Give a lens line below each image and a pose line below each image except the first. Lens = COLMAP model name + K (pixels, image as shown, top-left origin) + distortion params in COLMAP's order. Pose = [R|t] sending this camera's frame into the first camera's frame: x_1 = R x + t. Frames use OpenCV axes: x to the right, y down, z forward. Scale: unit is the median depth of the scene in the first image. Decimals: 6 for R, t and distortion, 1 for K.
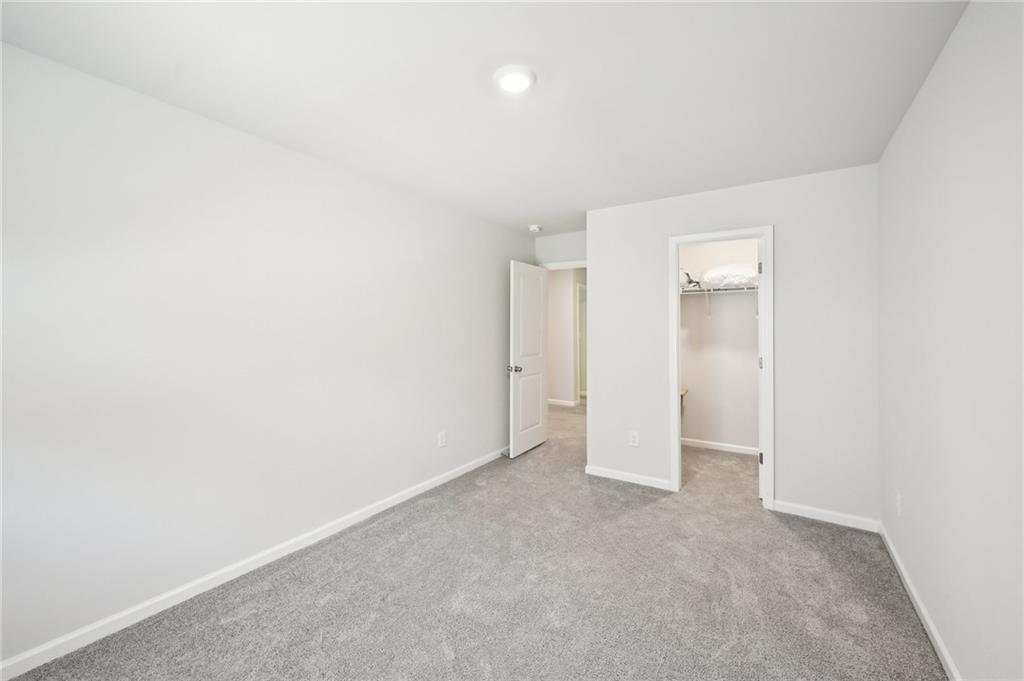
lens RADIAL K [[409.8, 0, 506.5], [0, 409.8, 320.3], [0, 0, 1]] dist [0.003084, -0.002010]
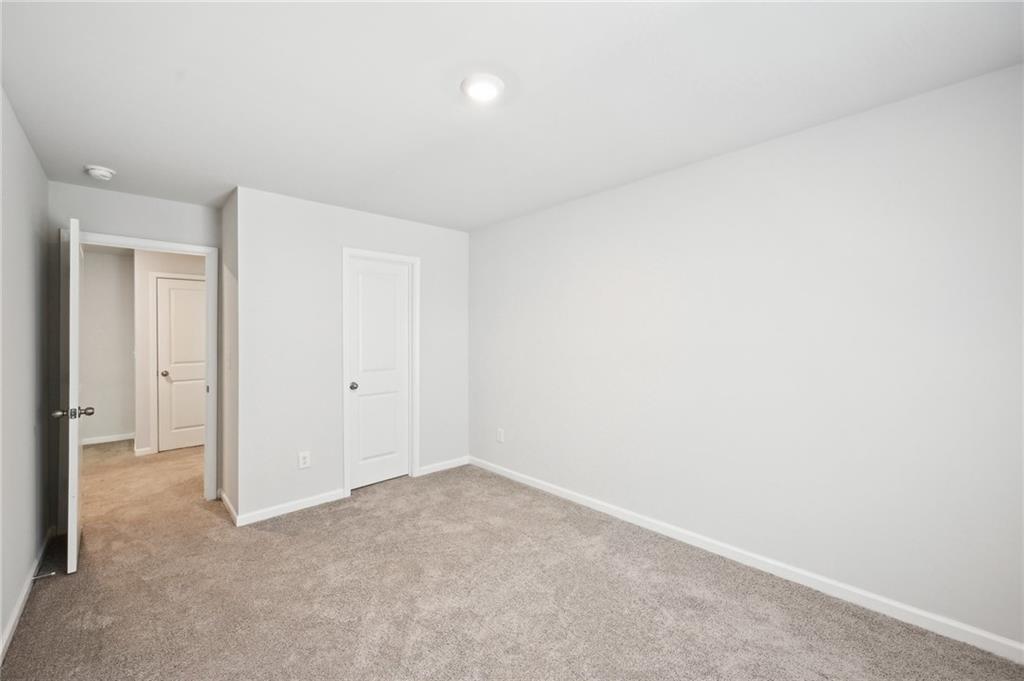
lens RADIAL K [[409.8, 0, 509.9], [0, 409.8, 338.6], [0, 0, 1]] dist [0.003084, -0.002010]
pose [[0.242692, -0.008076, 0.970070, -0.465135], [-0.009403, 0.999899, 0.010676, 0.006652], [-0.970058, -0.011712, 0.242591, 0.345194]]
